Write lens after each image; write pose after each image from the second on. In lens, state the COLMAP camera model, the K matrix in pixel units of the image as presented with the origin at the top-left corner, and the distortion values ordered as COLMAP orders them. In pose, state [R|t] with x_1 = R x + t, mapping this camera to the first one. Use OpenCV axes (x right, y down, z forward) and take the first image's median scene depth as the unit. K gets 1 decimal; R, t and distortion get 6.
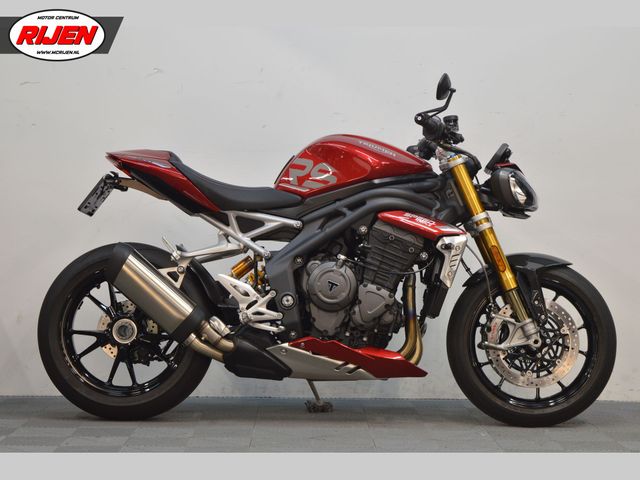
lens RADIAL K [[1521.3, 0, 320.0], [0, 1521.3, 240.0], [0, 0, 1]] dist [0.001350, 0.058803]
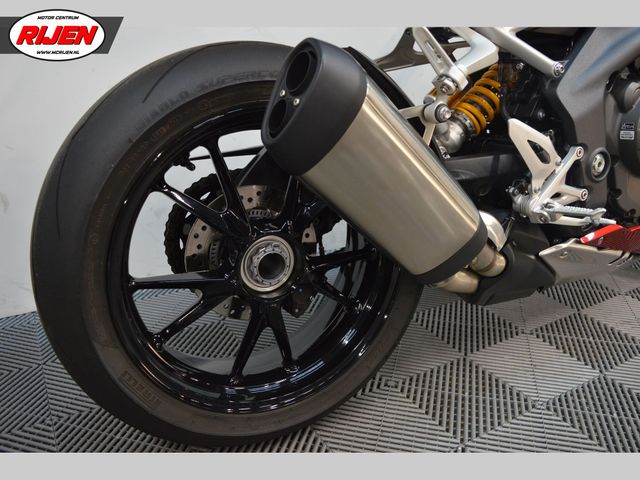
lens RADIAL K [[547.9, 0, 320.0], [0, 547.9, 240.0], [0, 0, 1]] dist [-0.002917, -0.206728]
pose [[0.860370, -0.176832, 0.478010, -0.191395], [0.003140, 0.939703, 0.341976, 0.002010], [-0.509660, -0.292725, 0.809048, 0.893290]]
